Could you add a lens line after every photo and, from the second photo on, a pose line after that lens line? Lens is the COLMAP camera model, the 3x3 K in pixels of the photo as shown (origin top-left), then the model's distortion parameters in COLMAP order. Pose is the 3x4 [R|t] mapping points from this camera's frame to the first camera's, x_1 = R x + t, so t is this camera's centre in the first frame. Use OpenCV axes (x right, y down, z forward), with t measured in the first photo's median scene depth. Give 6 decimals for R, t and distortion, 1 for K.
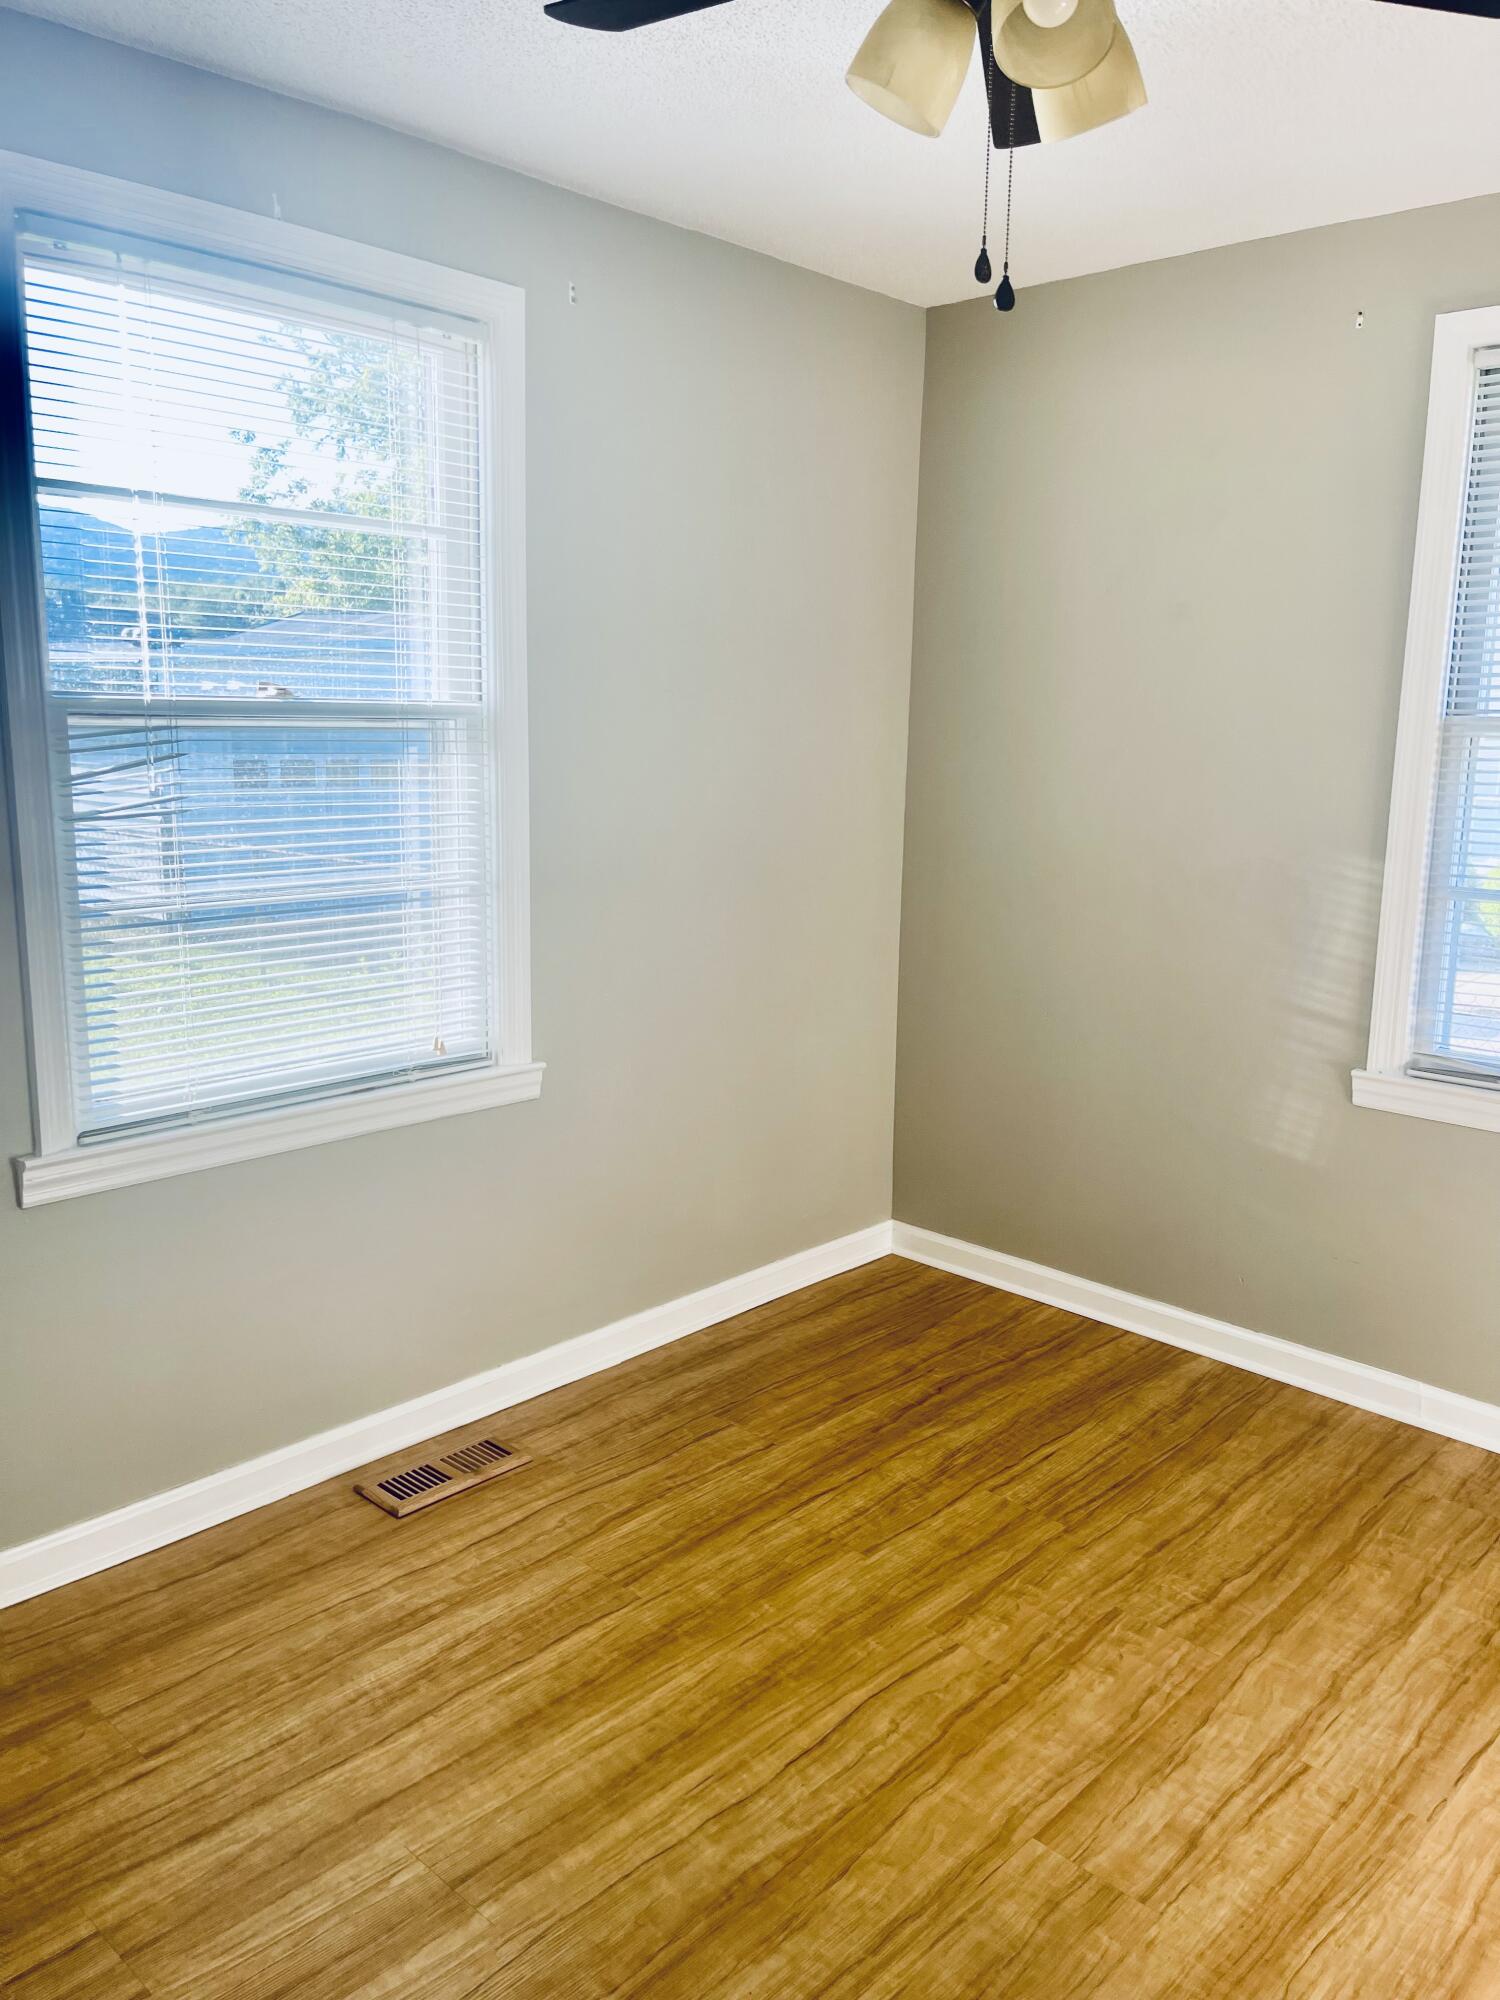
lens RADIAL K [[1509.7, 0, 750.0], [0, 1509.7, 1000.0], [0, 0, 1]] dist [0.054667, -0.074887]
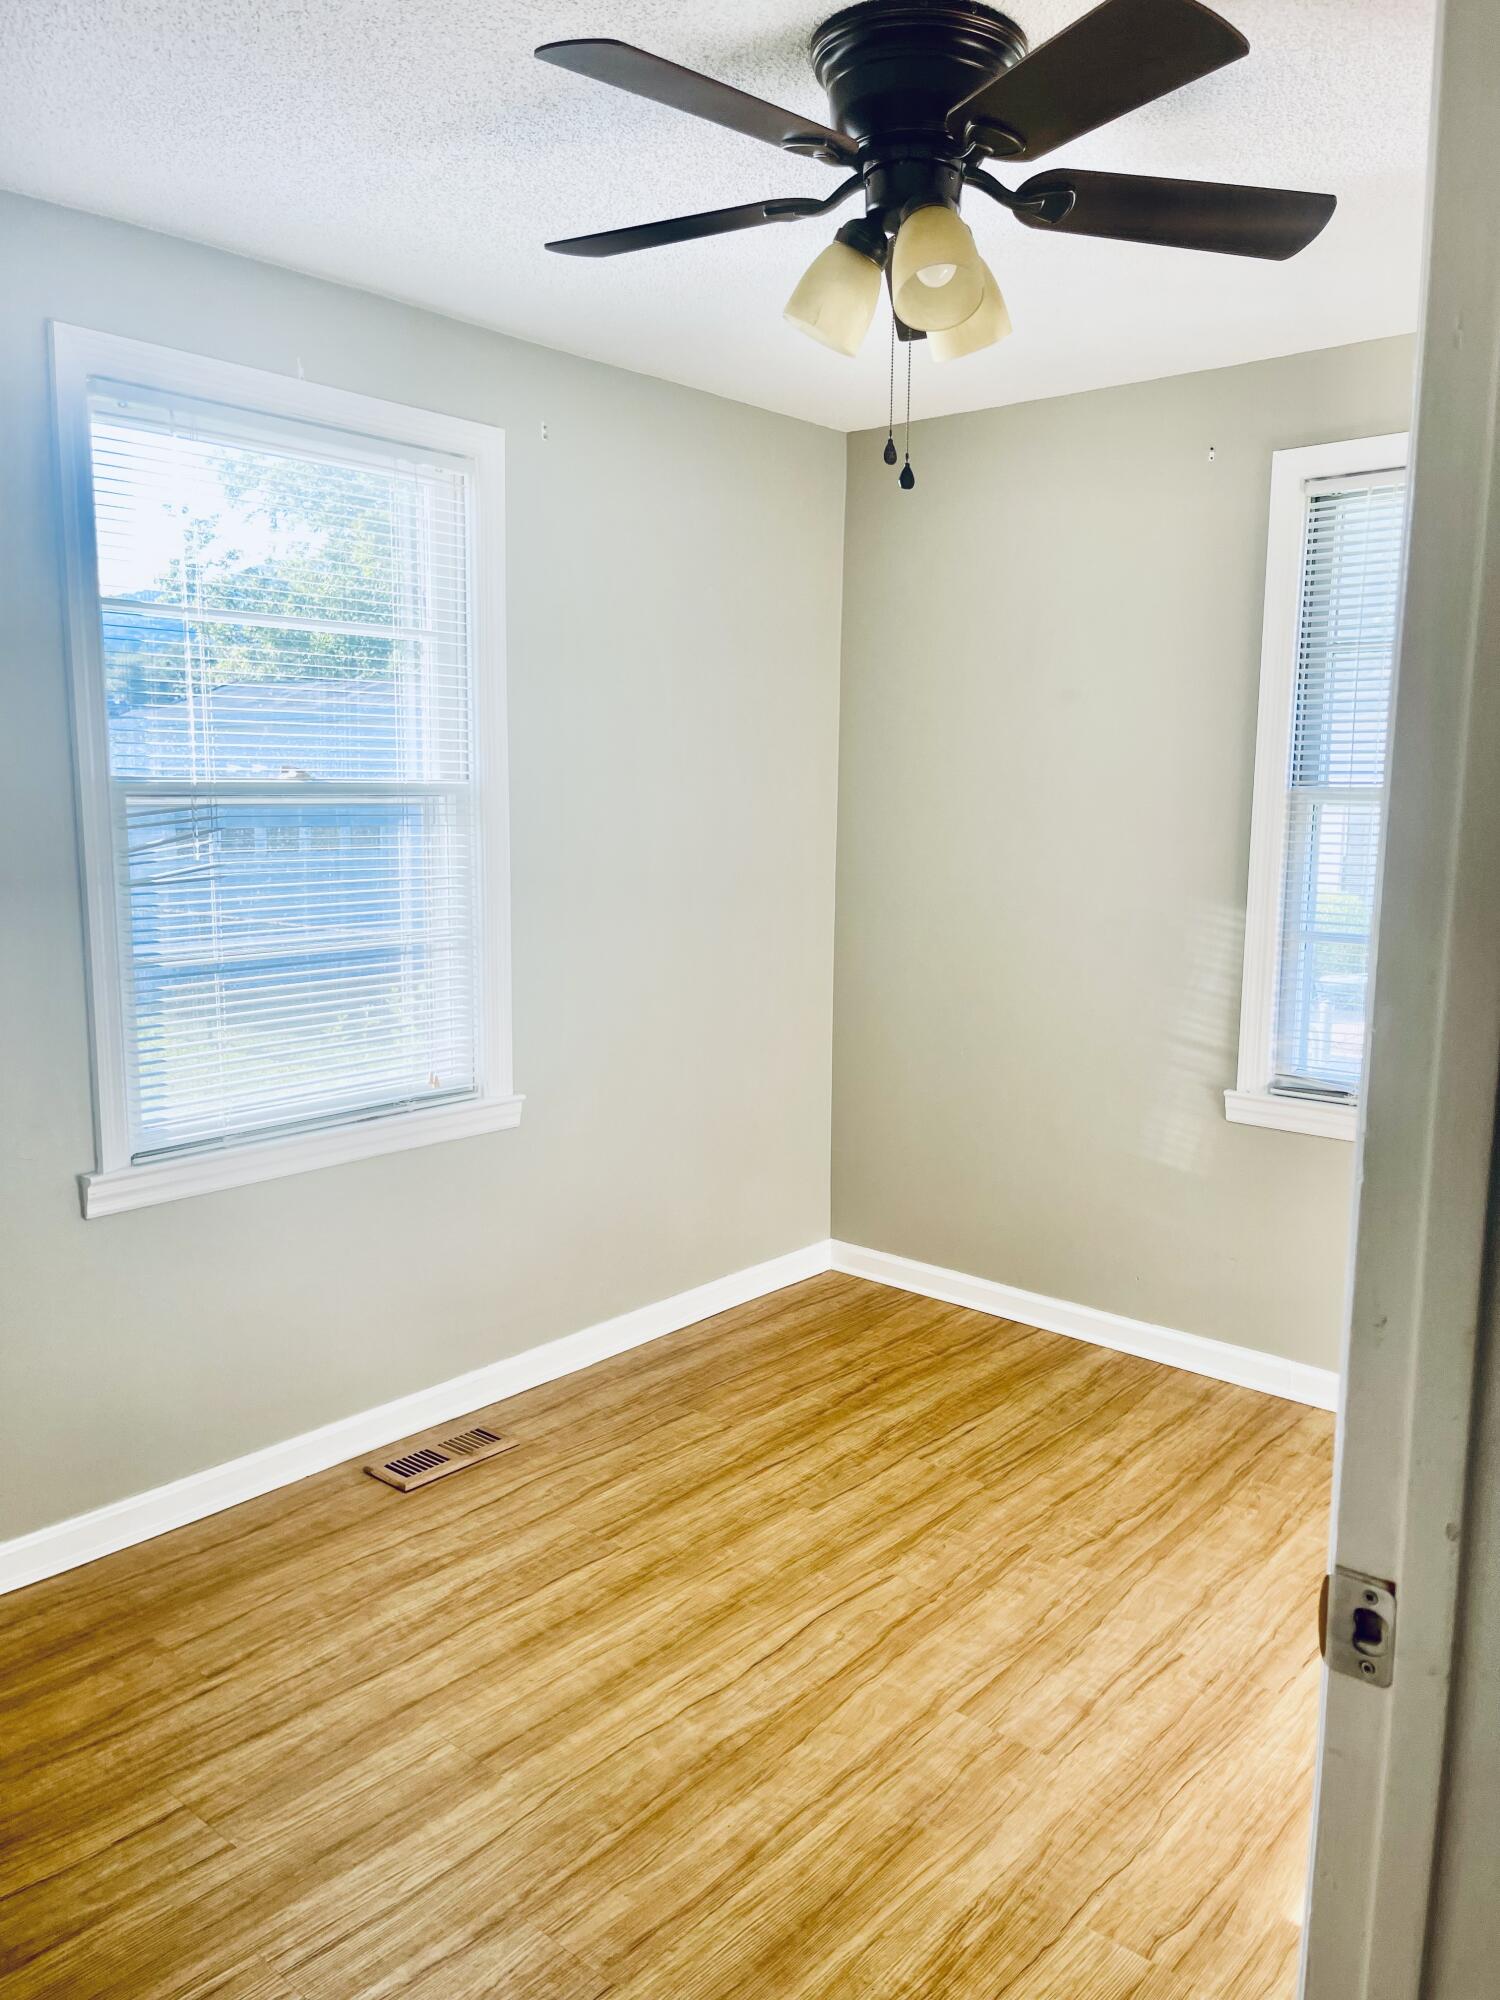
lens RADIAL K [[1469.0, 0, 752.4], [0, 1469.0, 1015.7], [0, 0, 1]] dist [0.028304, -0.000228]
pose [[0.998922, -0.014216, 0.044179, -0.017197], [0.015419, 0.999516, -0.027021, 0.019894], [-0.043774, 0.027674, 0.998658, -0.153457]]
